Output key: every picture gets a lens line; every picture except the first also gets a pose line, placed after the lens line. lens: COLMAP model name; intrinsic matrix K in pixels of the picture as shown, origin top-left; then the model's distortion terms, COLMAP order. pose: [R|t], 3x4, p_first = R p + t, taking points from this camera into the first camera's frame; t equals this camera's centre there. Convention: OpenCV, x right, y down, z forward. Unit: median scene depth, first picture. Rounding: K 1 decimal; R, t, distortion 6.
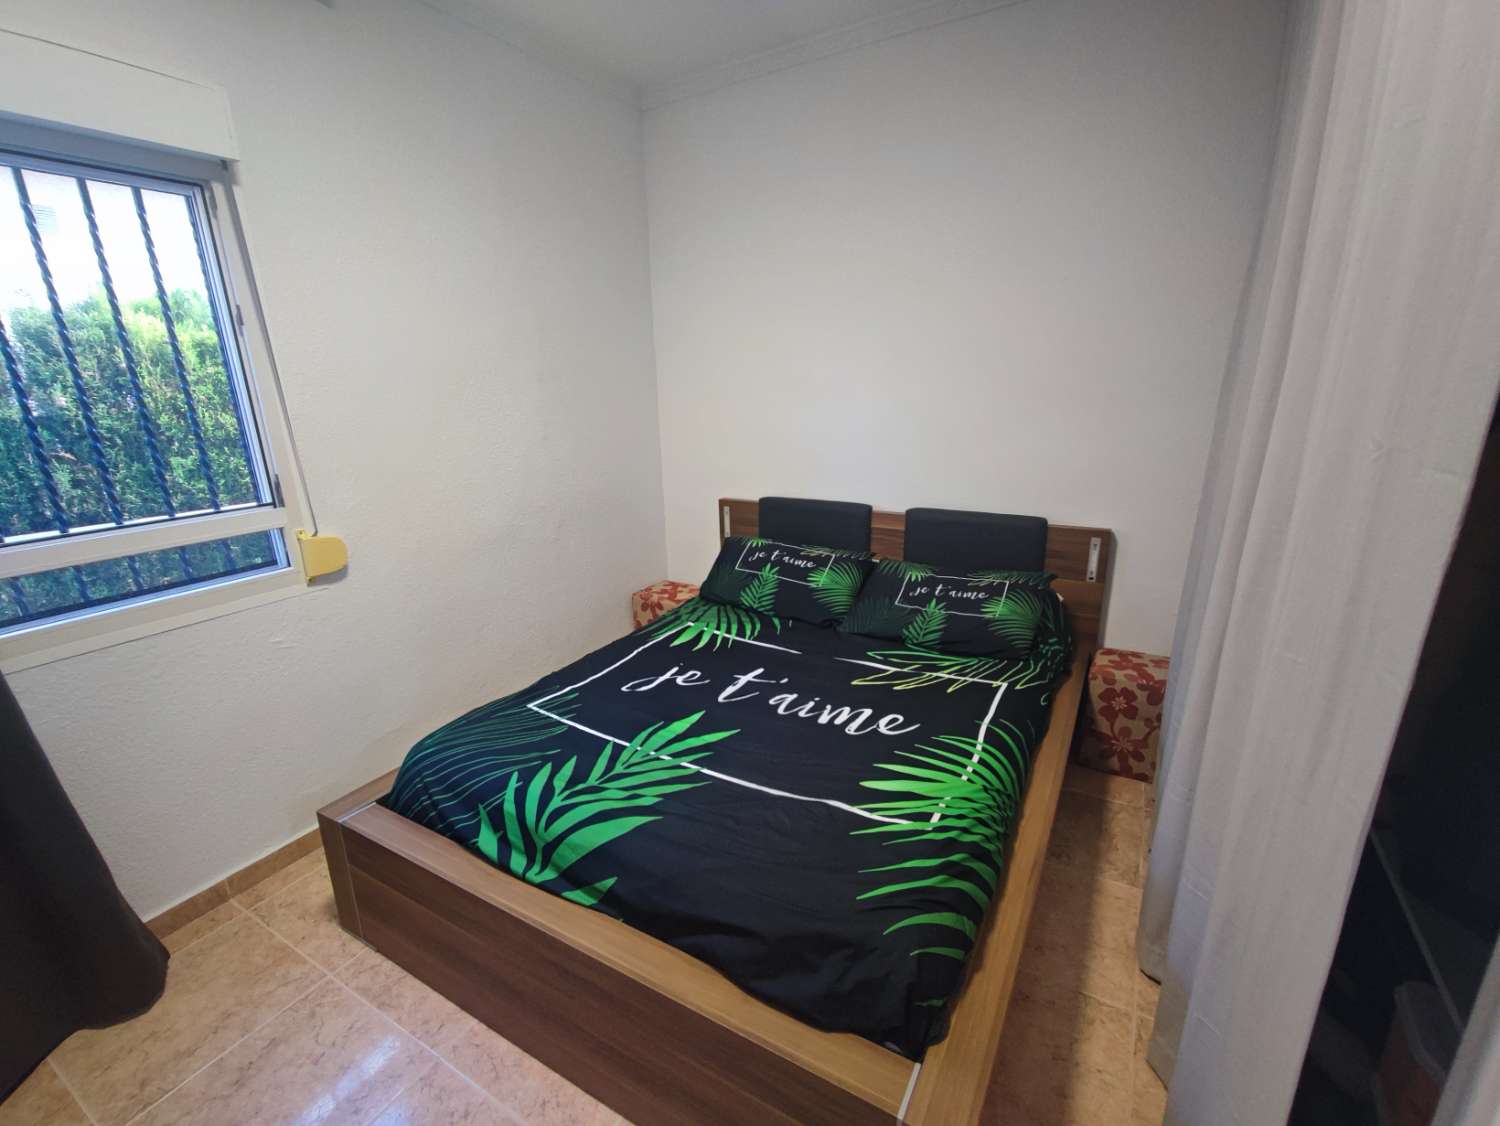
lens RADIAL K [[672.3, 0, 745.5], [0, 672.3, 567.7], [0, 0, 1]] dist [-0.015371, 0.005673]
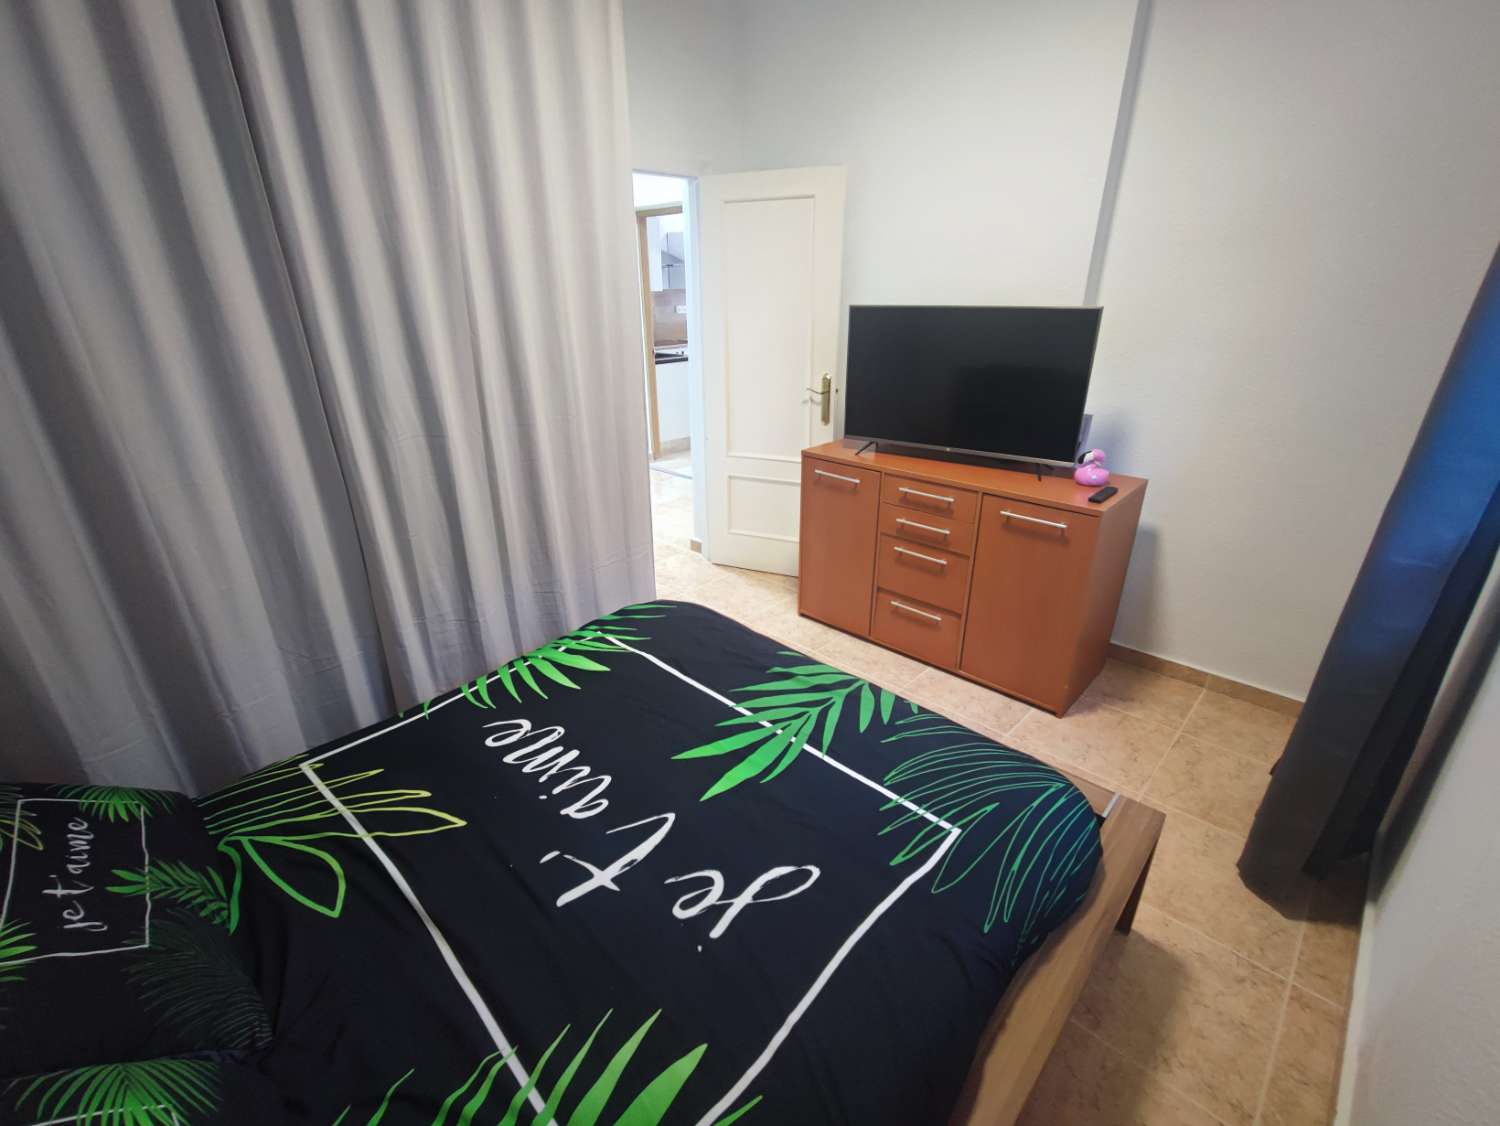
lens RADIAL K [[672.3, 0, 747.2], [0, 672.3, 568.0], [0, 0, 1]] dist [-0.015371, 0.005673]
pose [[-0.971667, -0.044794, 0.232073, -0.270449], [0.110124, 0.782991, 0.612207, -0.425600], [-0.209134, 0.620418, -0.755874, 1.411285]]
